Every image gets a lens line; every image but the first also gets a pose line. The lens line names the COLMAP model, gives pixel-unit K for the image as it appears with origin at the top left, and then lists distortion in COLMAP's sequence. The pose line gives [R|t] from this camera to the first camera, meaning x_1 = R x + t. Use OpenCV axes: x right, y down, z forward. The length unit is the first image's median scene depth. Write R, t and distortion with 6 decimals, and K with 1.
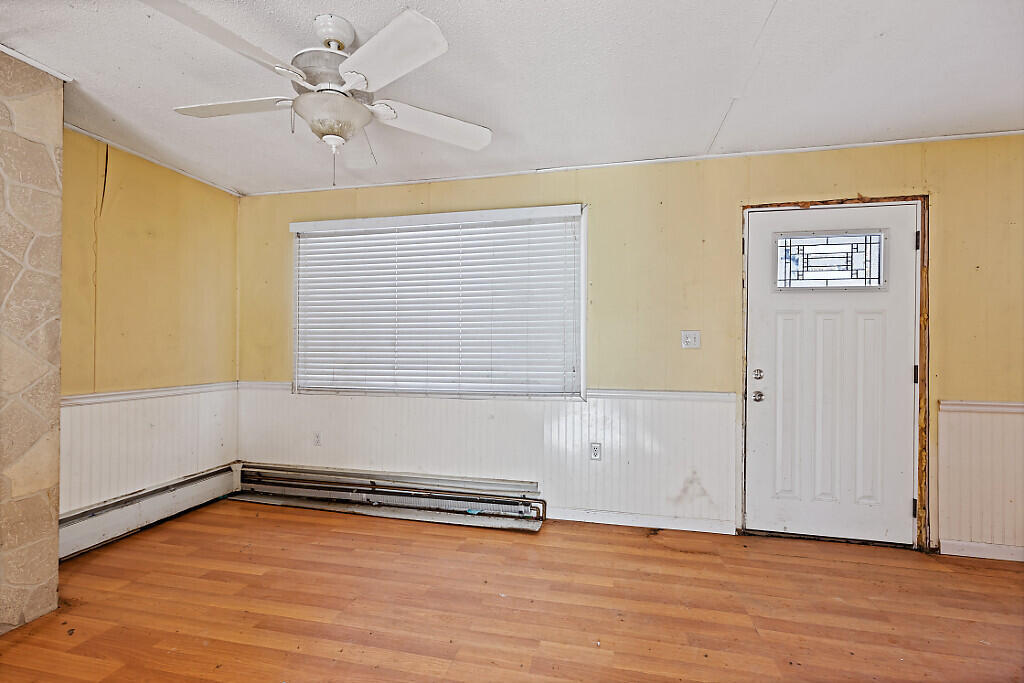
lens RADIAL K [[462.1, 0, 508.9], [0, 462.1, 339.8], [0, 0, 1]] dist [0.009755, 0.000160]
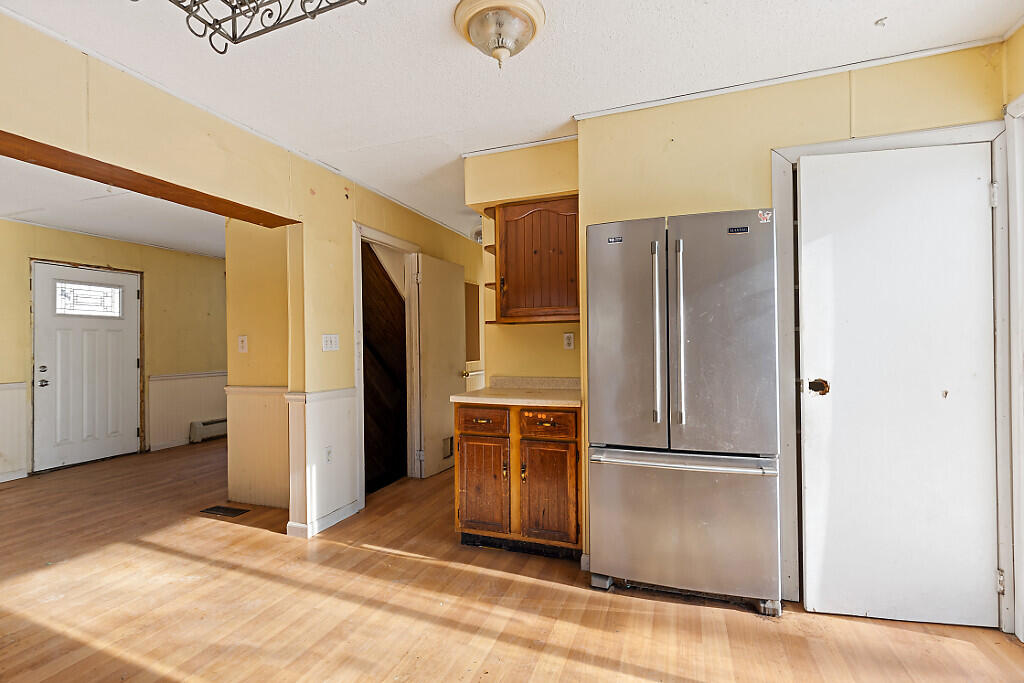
lens RADIAL K [[462.1, 0, 516.3], [0, 462.1, 336.1], [0, 0, 1]] dist [0.009755, 0.000160]
pose [[0.103572, 0.013995, 0.994523, -0.880312], [0.023348, 0.999591, -0.016498, 0.029877], [-0.994348, 0.024929, 0.103203, -0.757638]]
